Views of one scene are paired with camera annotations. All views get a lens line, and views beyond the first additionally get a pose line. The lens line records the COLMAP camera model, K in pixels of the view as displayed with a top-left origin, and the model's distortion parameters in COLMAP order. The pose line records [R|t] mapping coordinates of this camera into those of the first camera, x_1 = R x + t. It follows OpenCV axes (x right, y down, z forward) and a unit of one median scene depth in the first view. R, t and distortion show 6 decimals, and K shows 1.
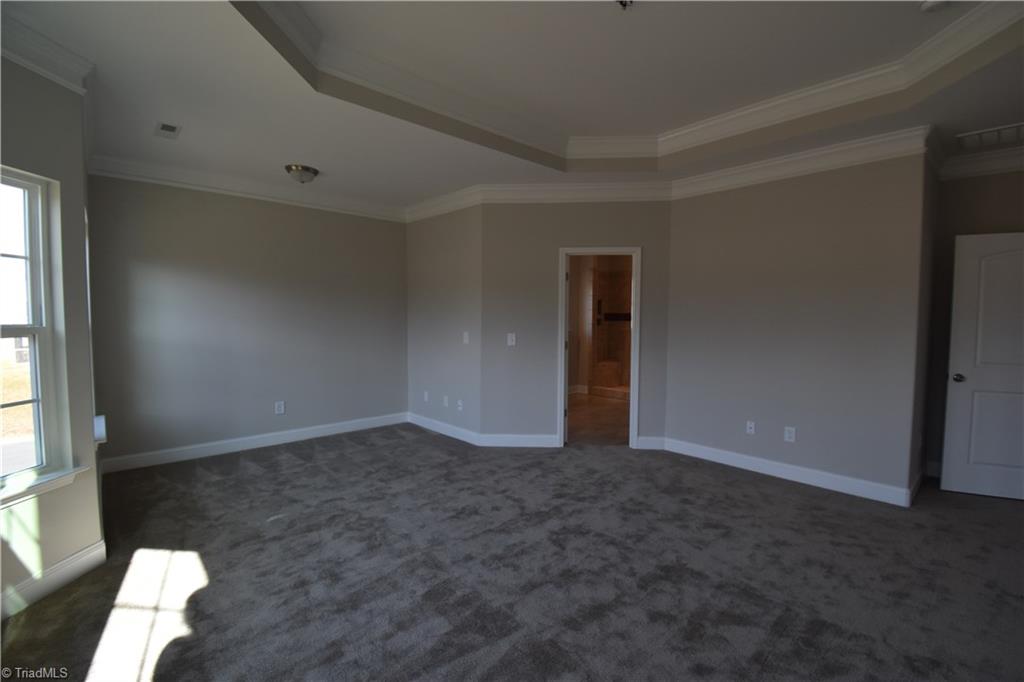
lens RADIAL K [[452.6, 0, 518.0], [0, 452.6, 339.3], [0, 0, 1]] dist [0.021600, -0.027115]
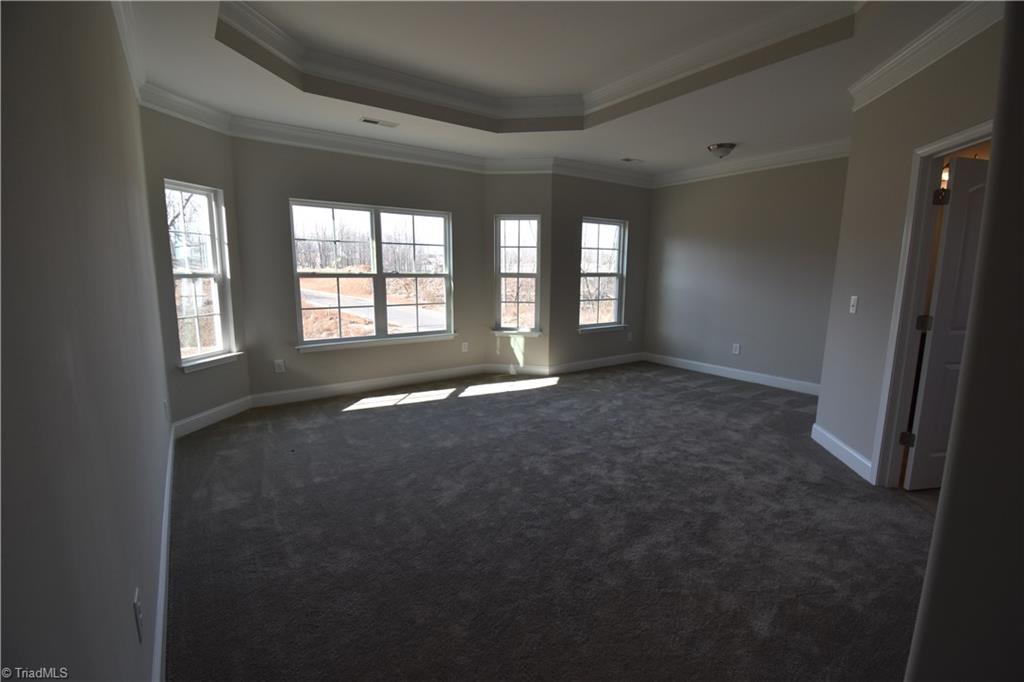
lens RADIAL K [[452.6, 0, 518.0], [0, 452.6, 339.3], [0, 0, 1]] dist [0.021600, -0.027115]
pose [[-0.101857, 0.149399, -0.983517, 0.860487], [-0.065605, 0.985498, 0.156494, -0.027945], [0.992633, 0.080464, -0.090579, 0.656514]]
